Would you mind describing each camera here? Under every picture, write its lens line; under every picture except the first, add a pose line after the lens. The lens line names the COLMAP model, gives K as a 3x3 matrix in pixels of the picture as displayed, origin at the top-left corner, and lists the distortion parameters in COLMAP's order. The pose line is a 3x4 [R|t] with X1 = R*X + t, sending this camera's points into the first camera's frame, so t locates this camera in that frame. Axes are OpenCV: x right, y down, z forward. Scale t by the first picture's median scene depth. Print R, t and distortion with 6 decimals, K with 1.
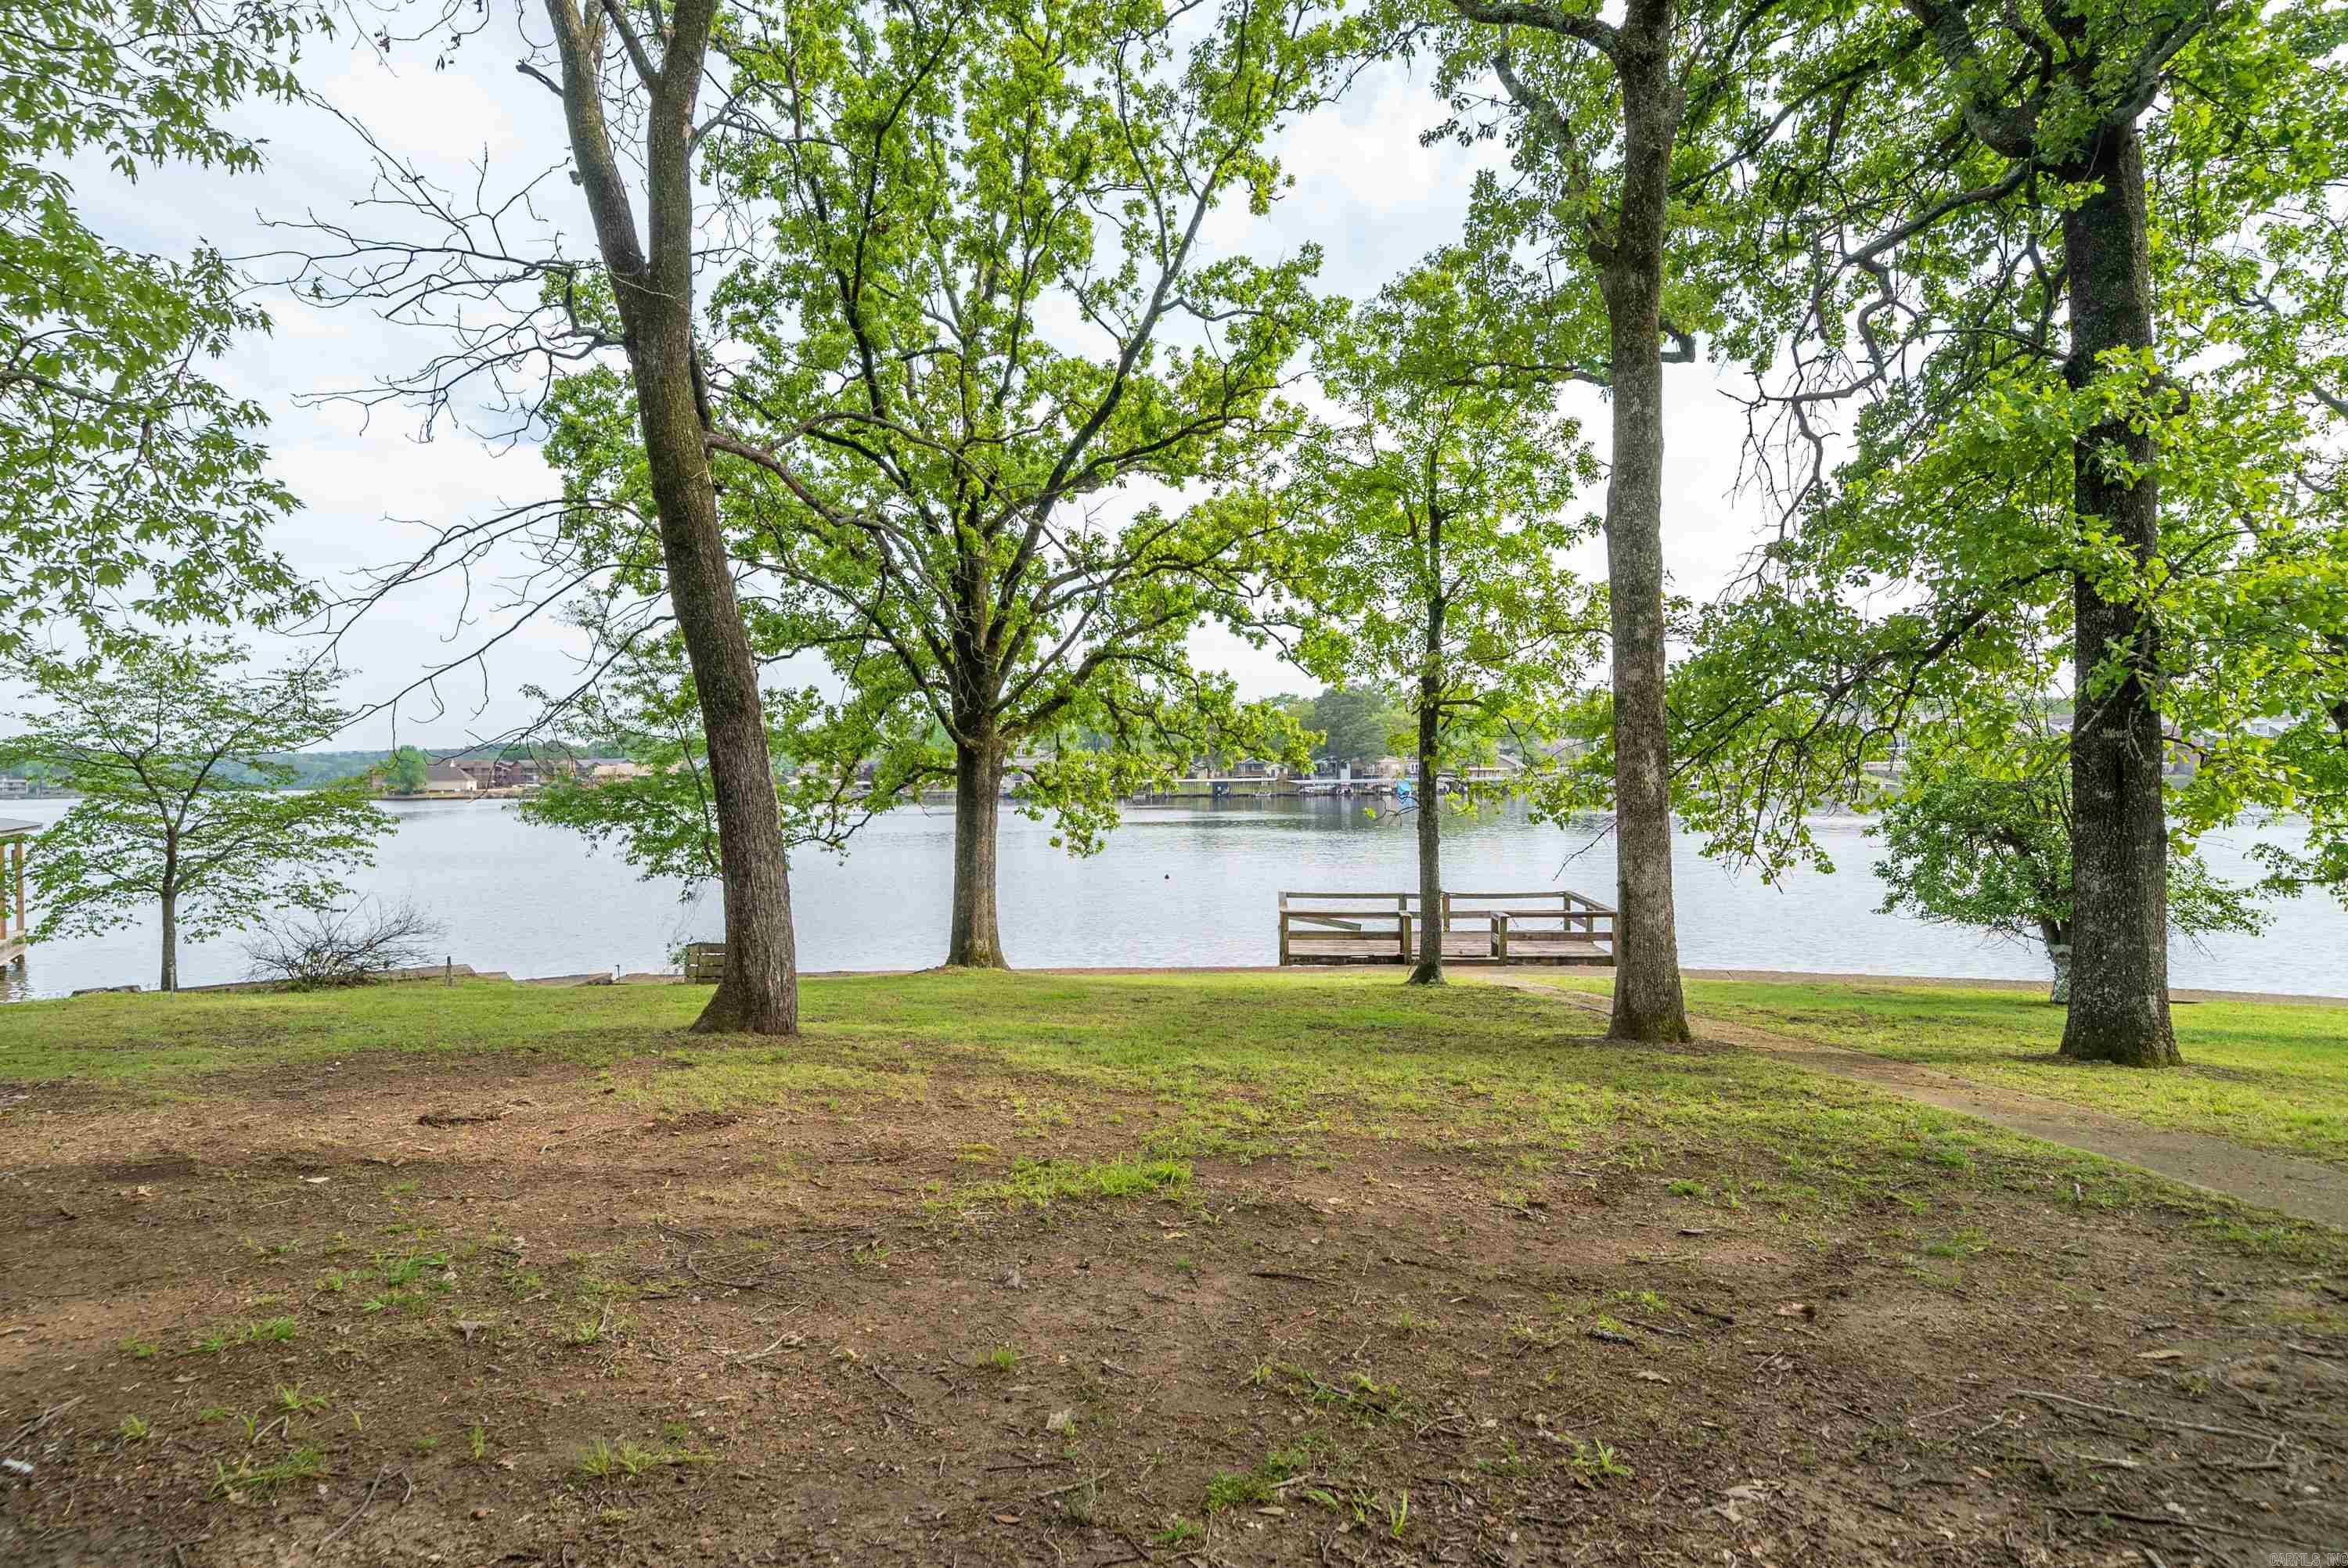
lens RADIAL K [[1210.7, 0, 1181.9], [0, 1210.7, 782.1], [0, 0, 1]] dist [0.004185, 0.000733]
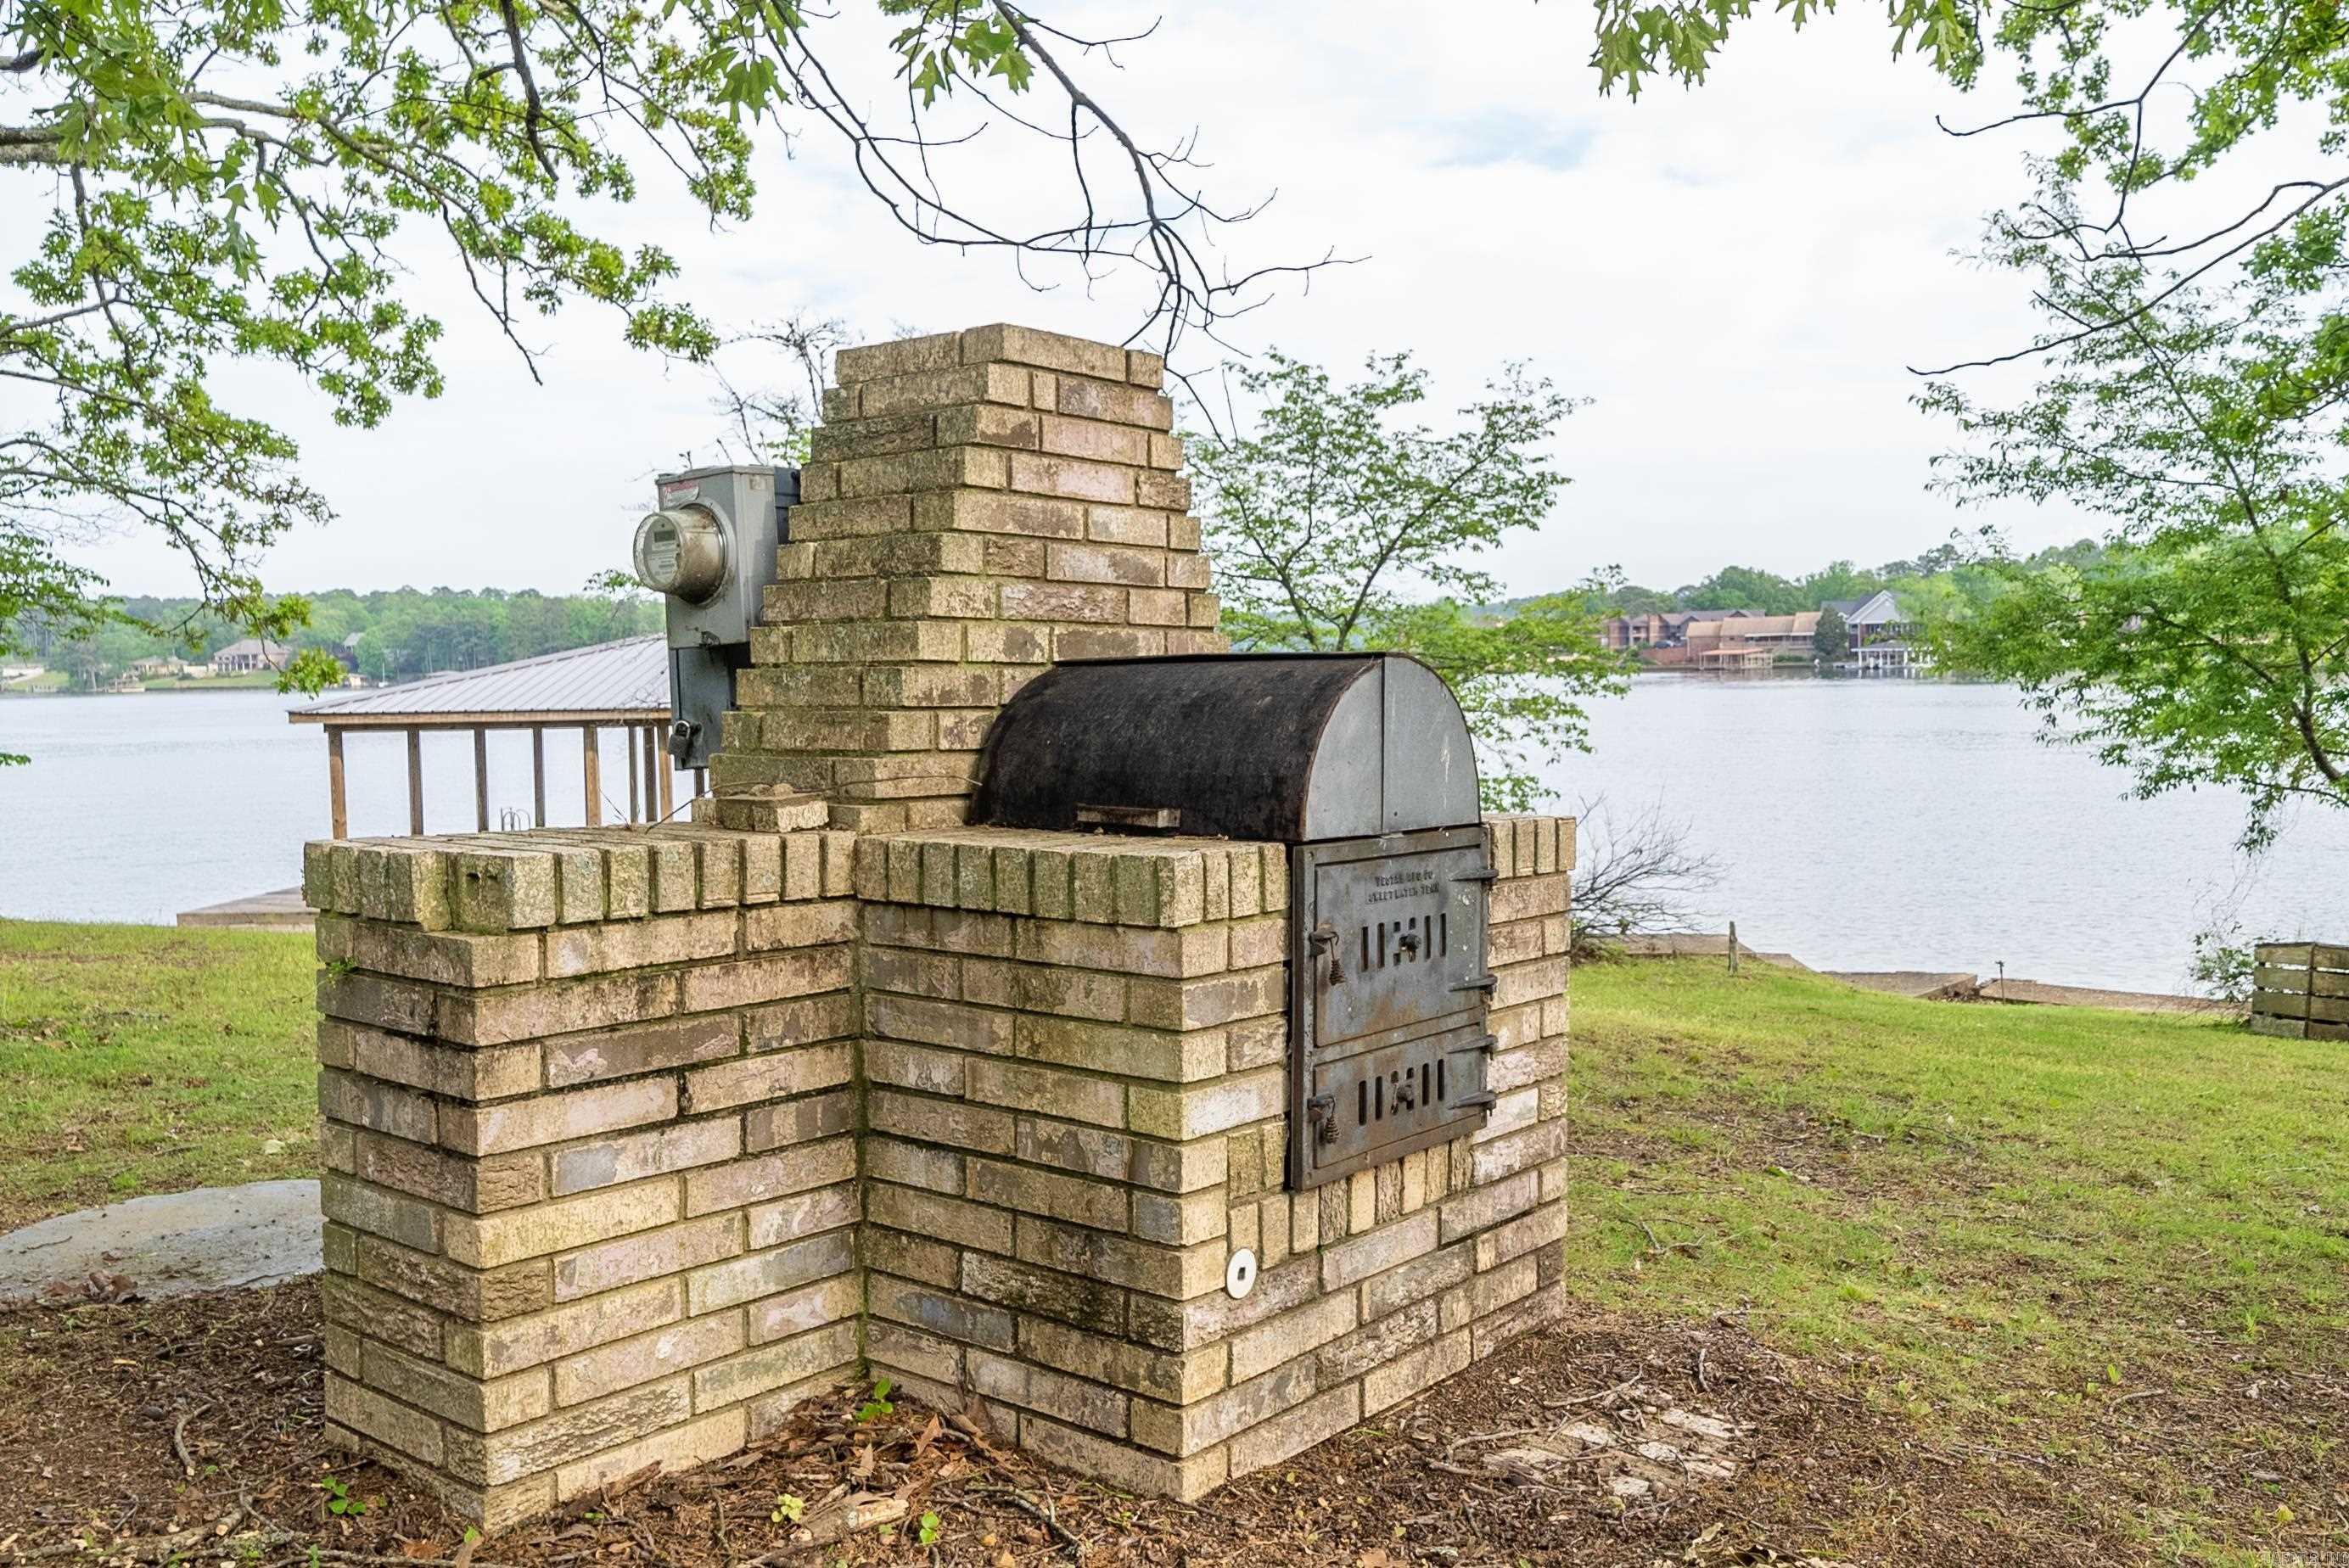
lens RADIAL K [[1888.7, 0, 1173.7], [0, 1888.7, 787.6], [0, 0, 1]] dist [0.004212, 0.000364]
pose [[0.767006, 0.042032, -0.640261, -0.266134], [0.003654, 0.997550, 0.069865, 0.025517], [0.641629, -0.055927, 0.764973, 0.205985]]
